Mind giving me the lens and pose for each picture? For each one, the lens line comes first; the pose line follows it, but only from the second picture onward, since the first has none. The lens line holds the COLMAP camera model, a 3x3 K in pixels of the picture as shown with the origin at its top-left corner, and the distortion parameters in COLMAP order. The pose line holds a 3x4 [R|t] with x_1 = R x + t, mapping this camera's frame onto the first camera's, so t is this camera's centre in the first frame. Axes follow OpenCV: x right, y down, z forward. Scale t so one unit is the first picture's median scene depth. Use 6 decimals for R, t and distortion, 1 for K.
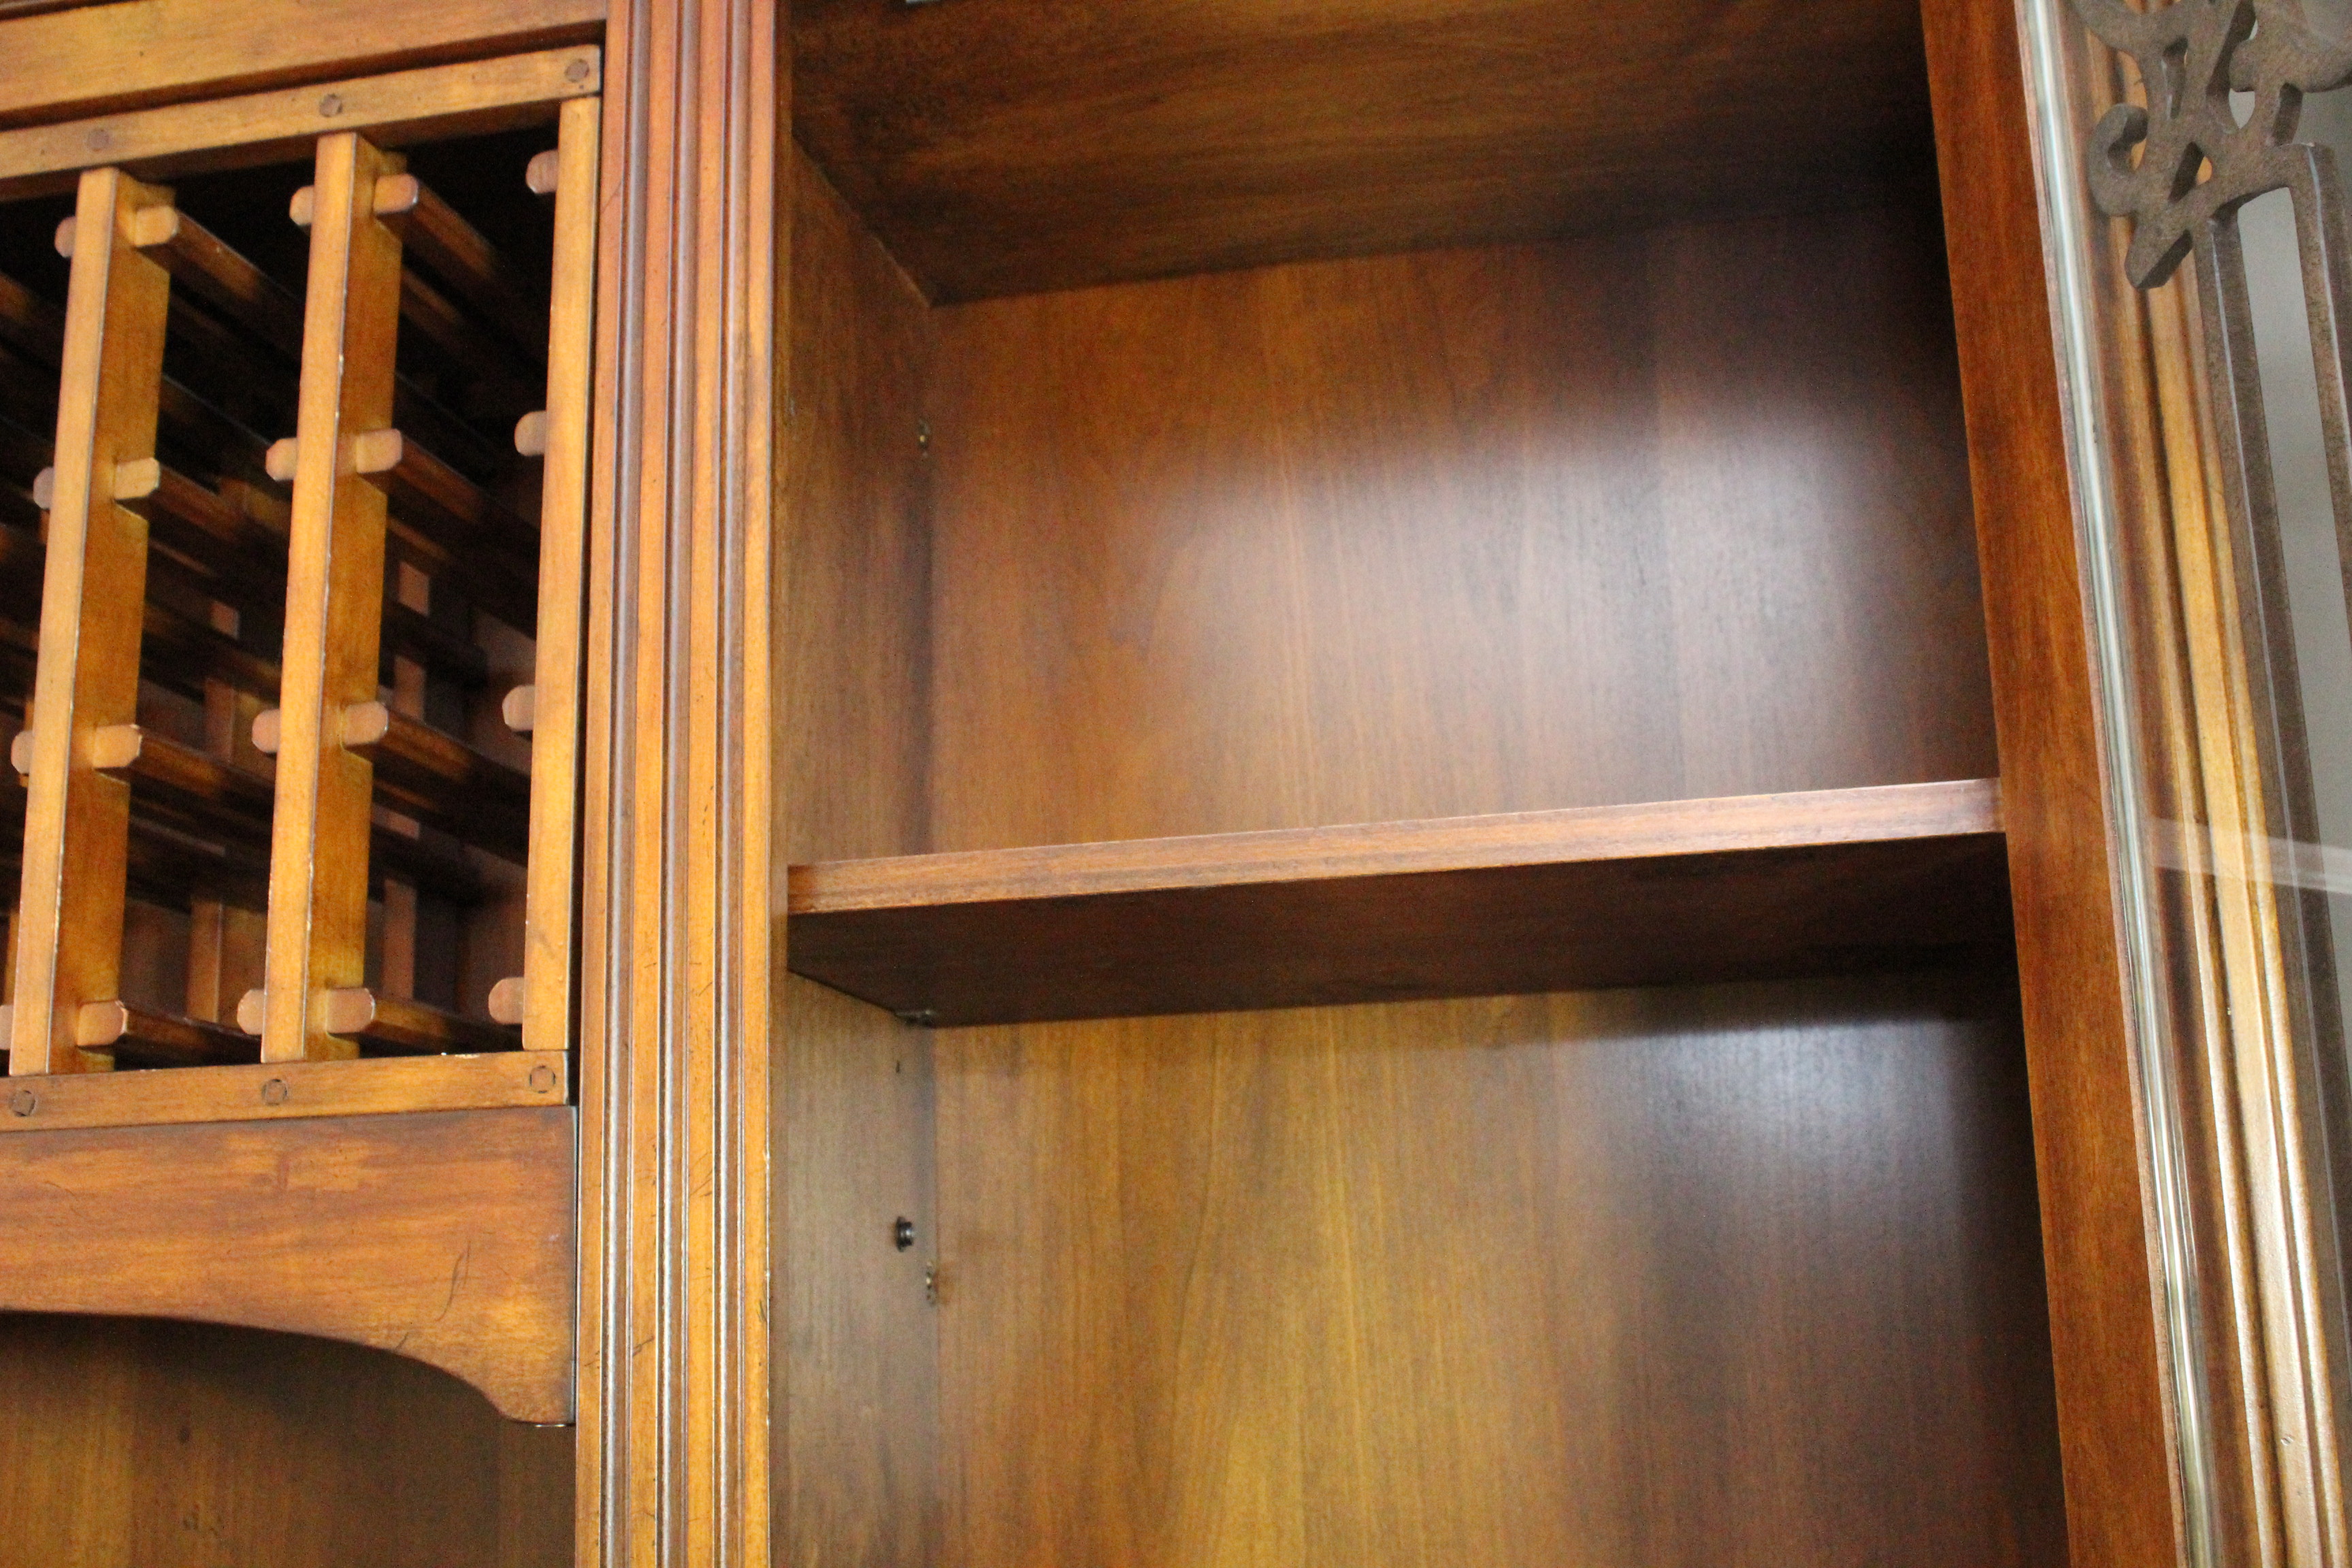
lens RADIAL K [[2633.9, 0, 1176.0], [0, 2633.9, 784.0], [0, 0, 1]] dist [-0.150094, 0.201982]
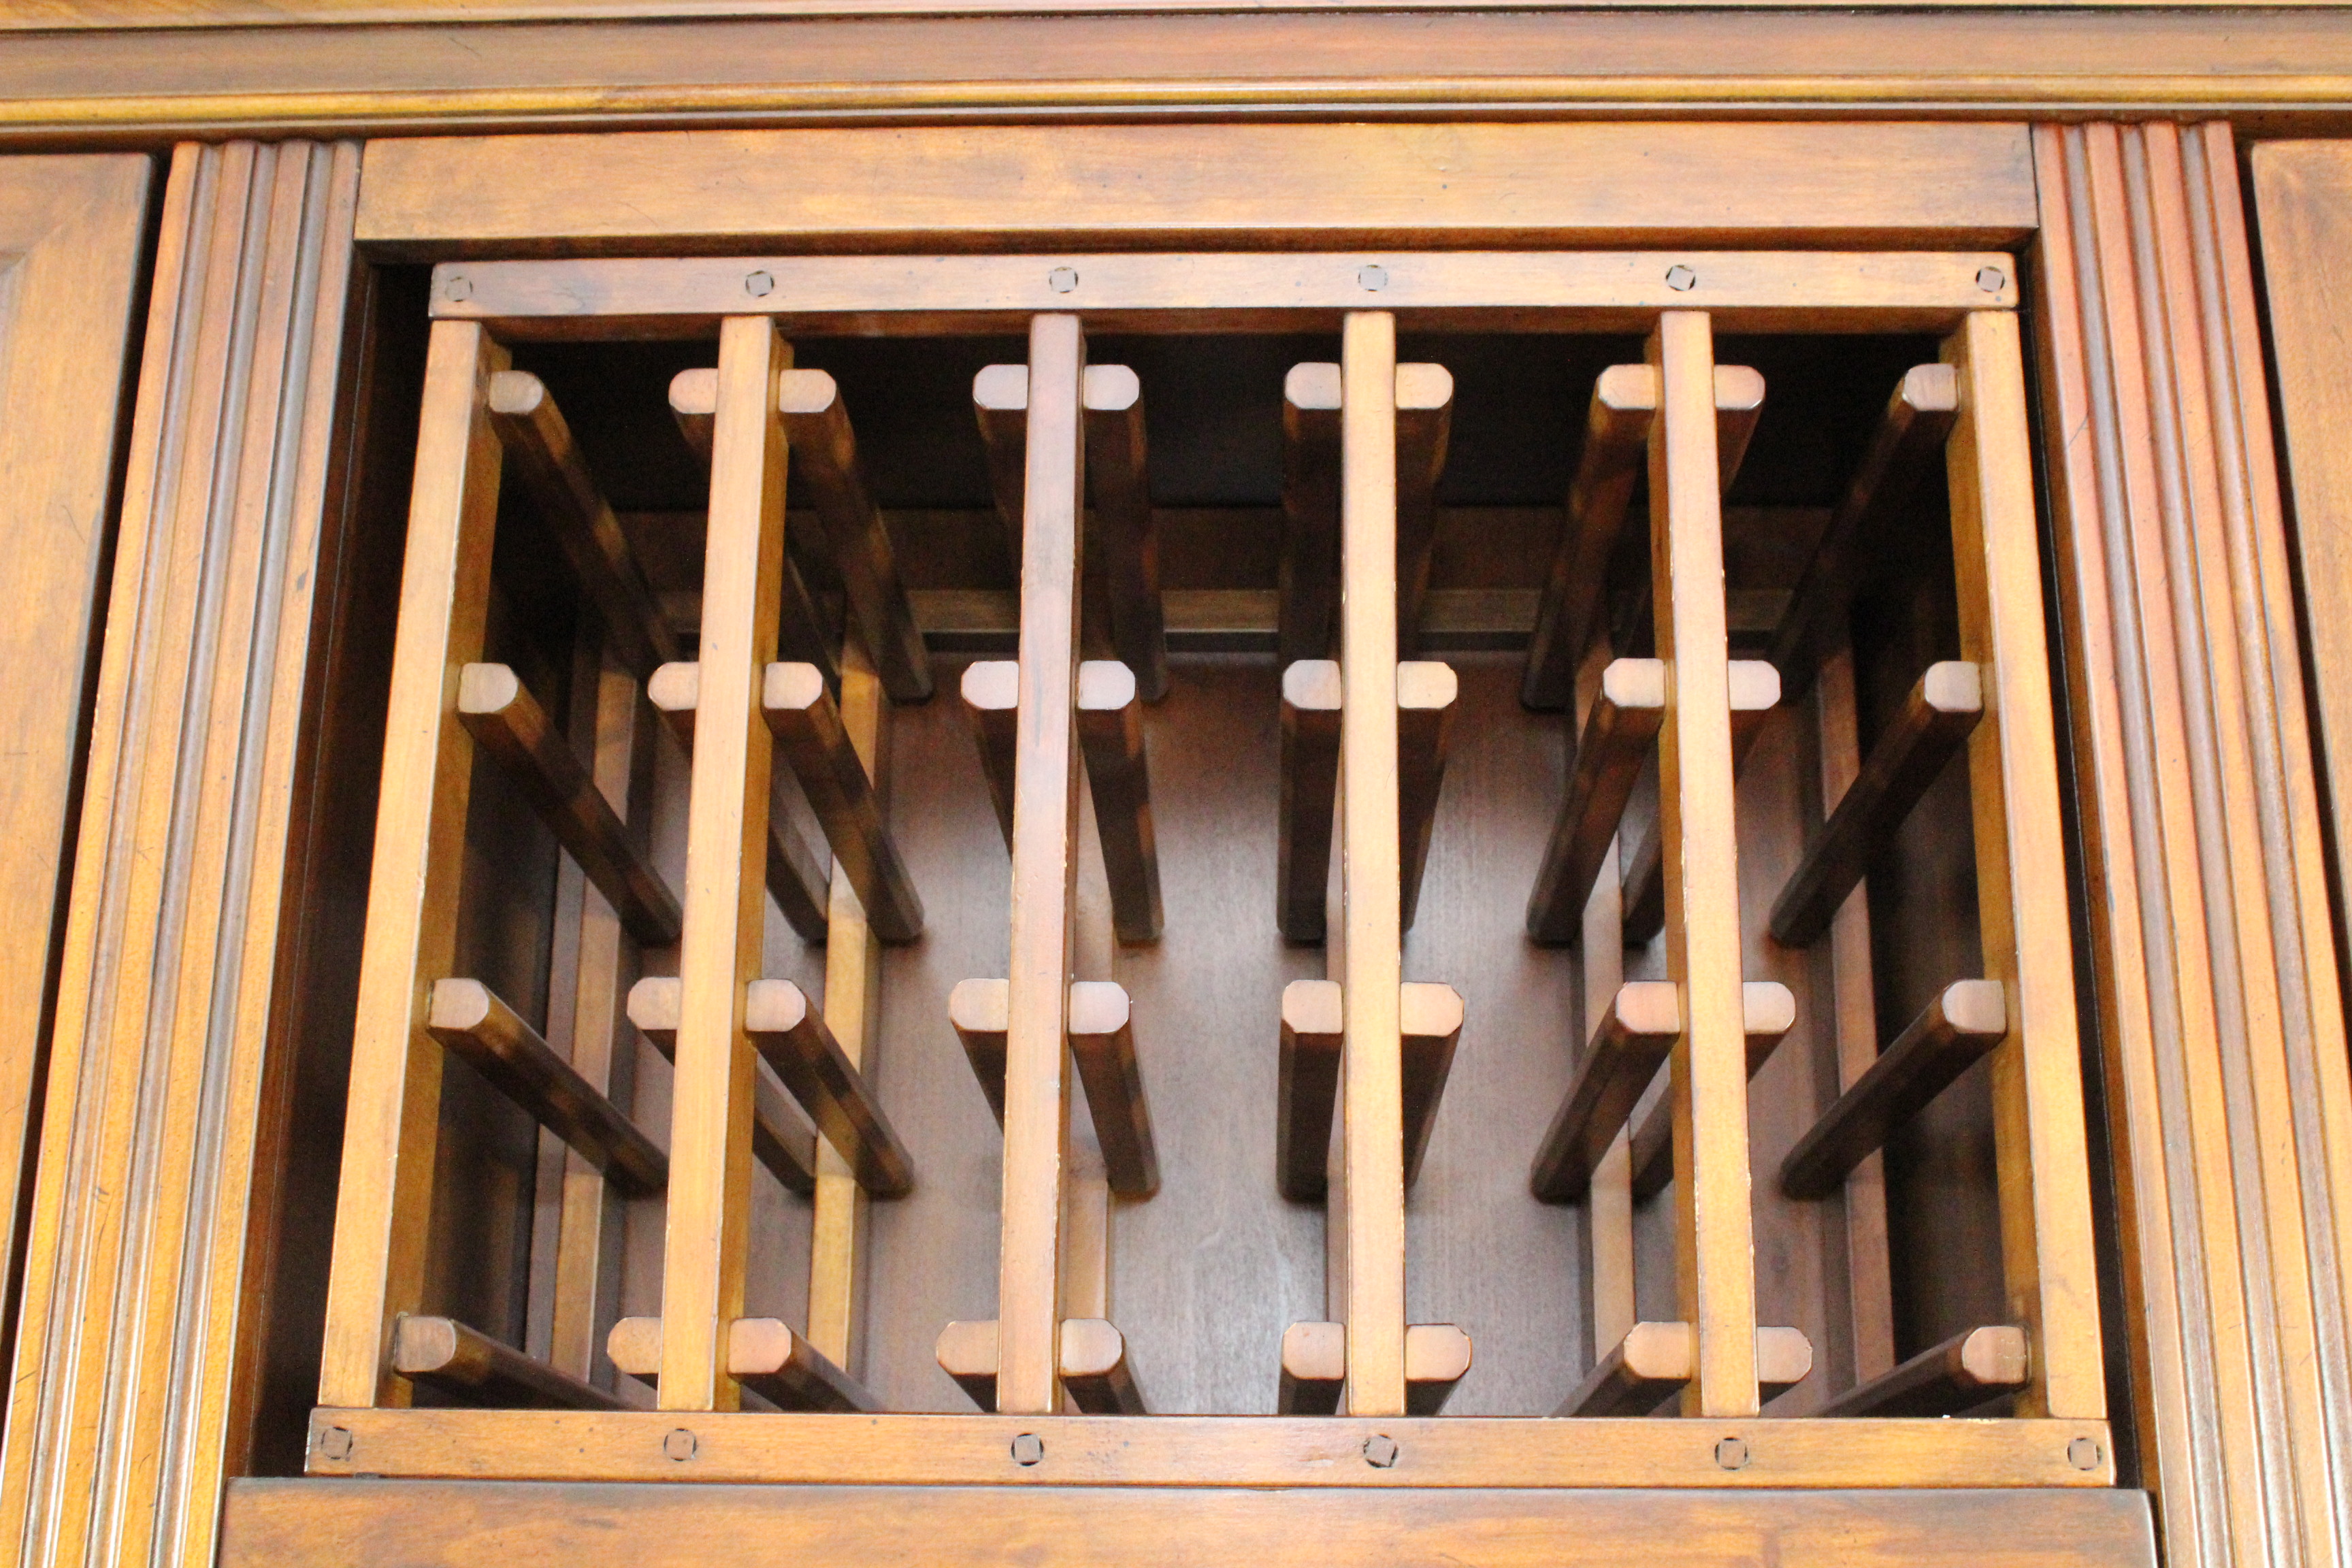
lens RADIAL K [[2896.1, 0, 1176.0], [0, 2896.1, 784.0], [0, 0, 1]] dist [-0.083548, 0.064641]
pose [[0.984504, 0.098495, 0.145089, -0.633010], [-0.078438, 0.987320, -0.138009, 0.047751], [-0.156843, 0.124490, 0.979746, 0.119397]]
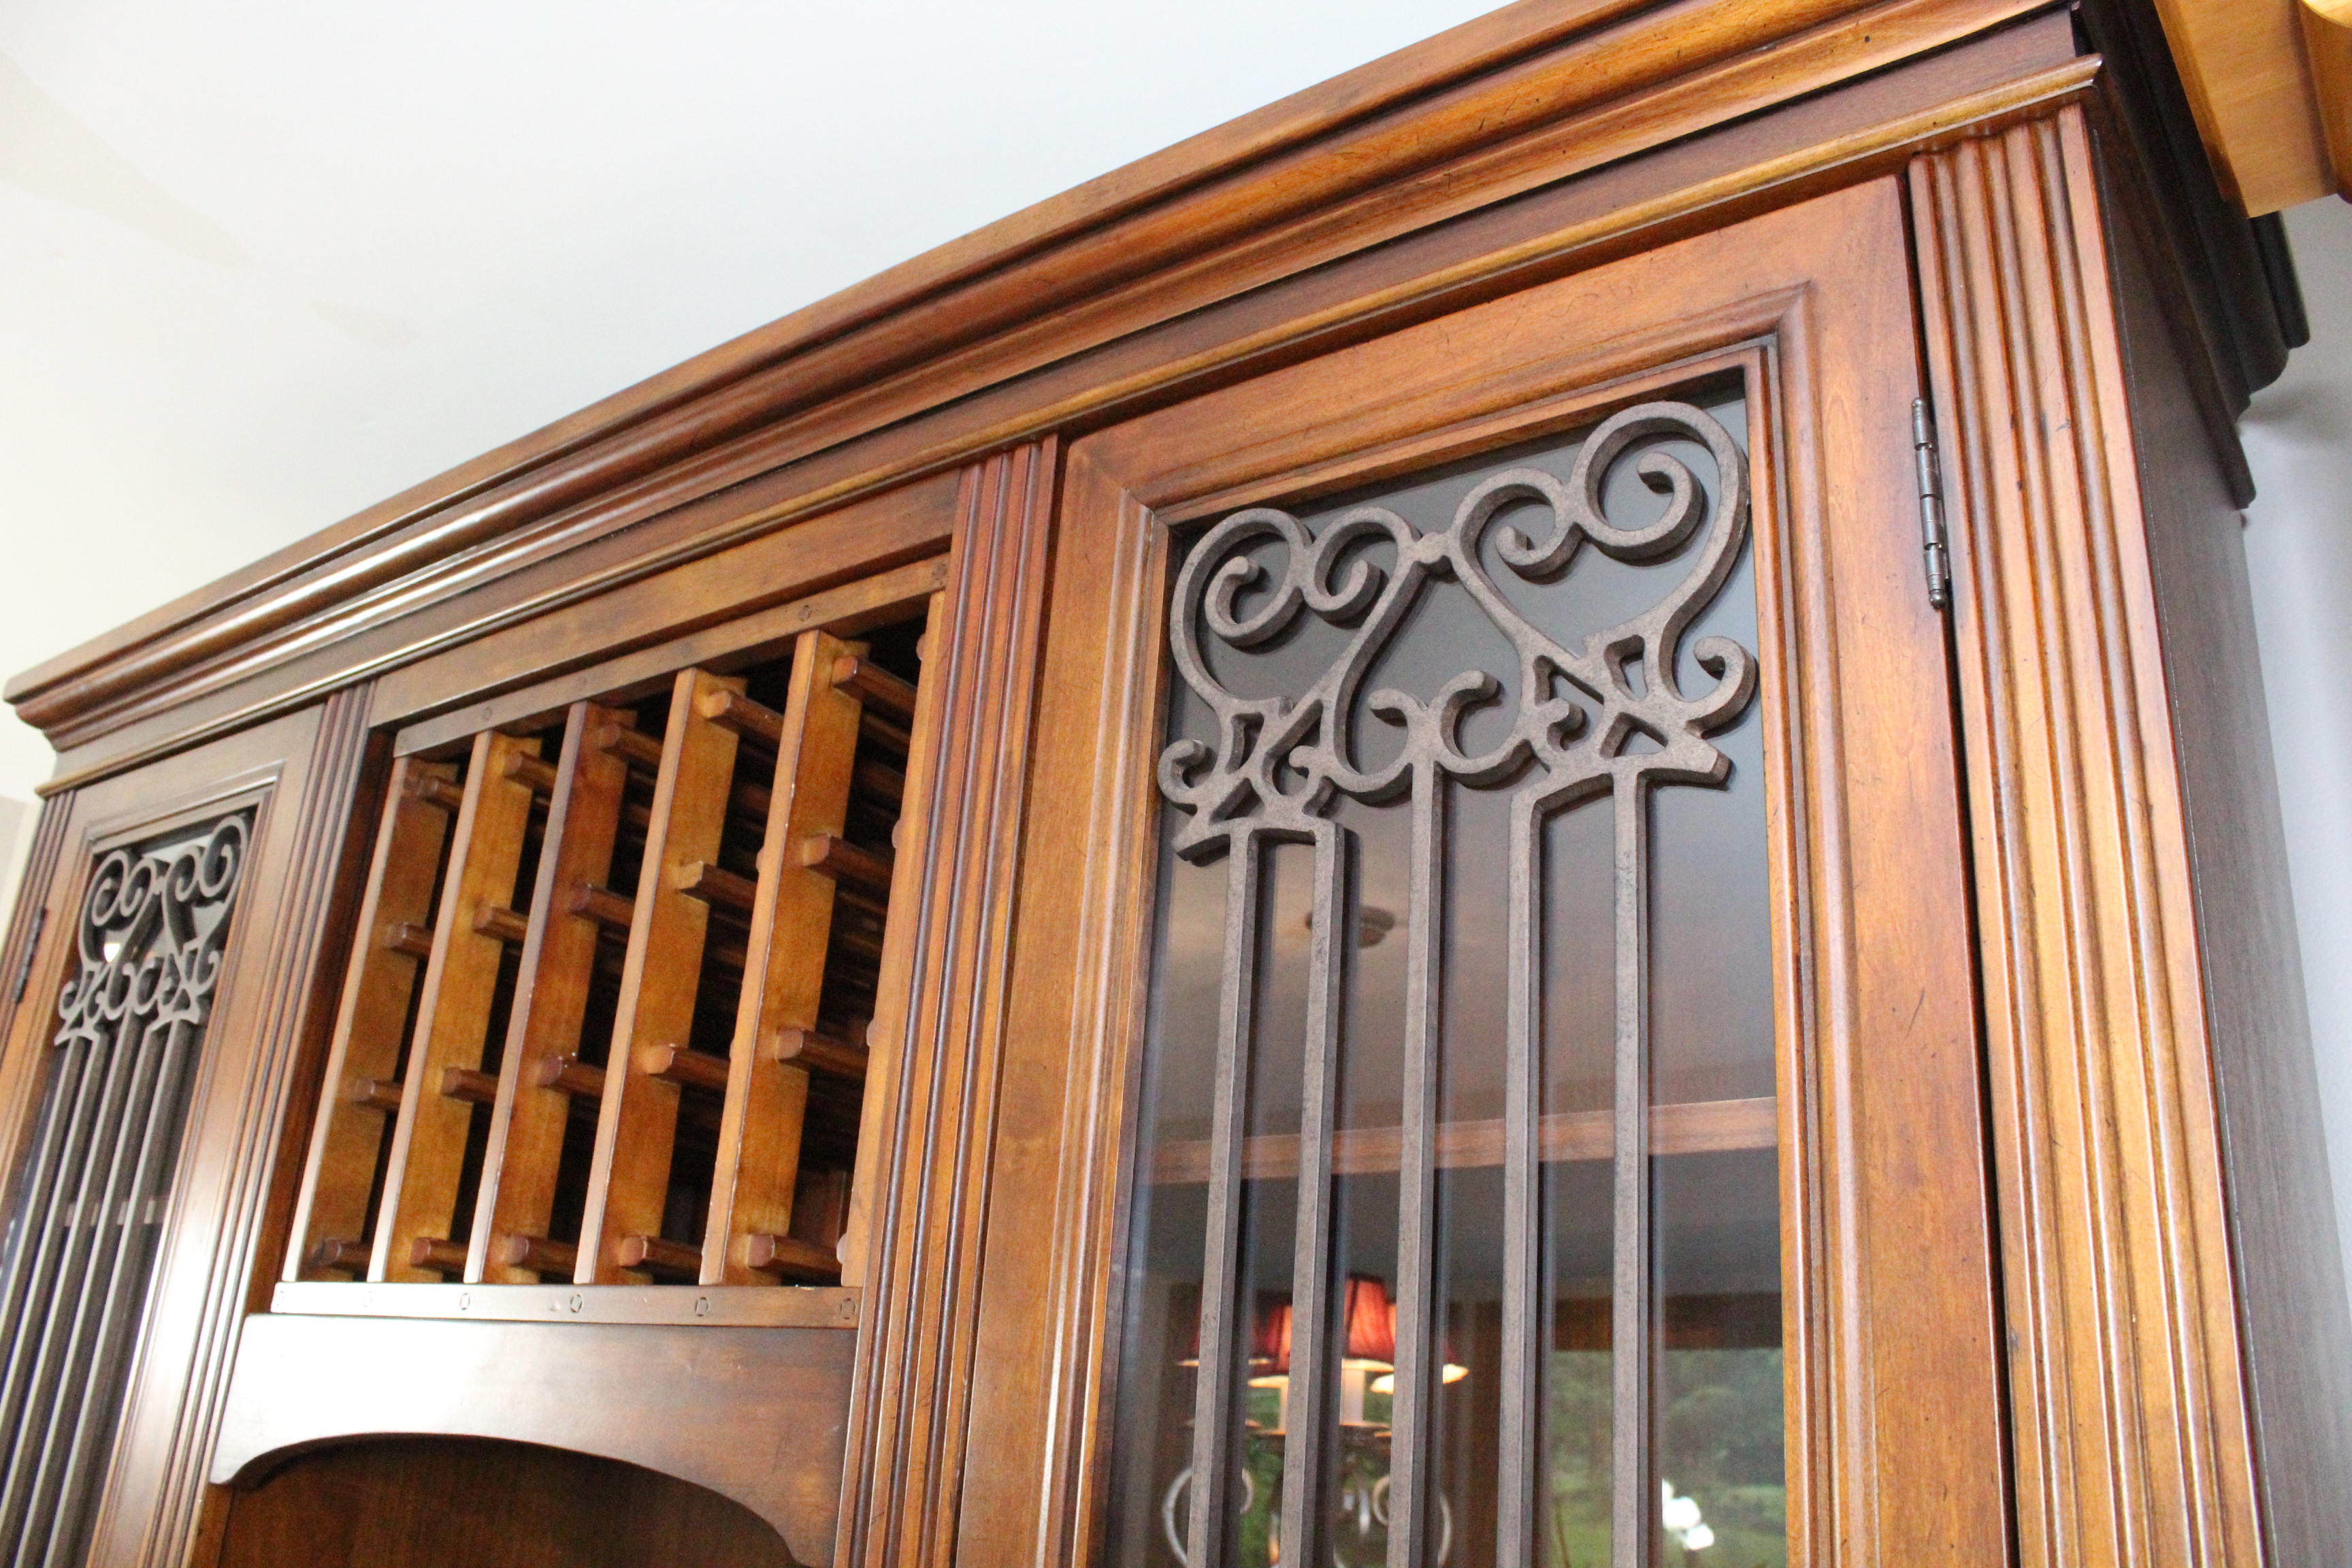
lens RADIAL K [[1940.6, 0, 1163.7], [0, 1940.6, 771.5], [0, 0, 1]] dist [-0.176103, 0.155730]
pose [[0.899686, -0.067306, -0.431318, 0.323503], [-0.001751, 0.987478, -0.157745, -0.005117], [0.436534, 0.142676, 0.888303, 0.145932]]
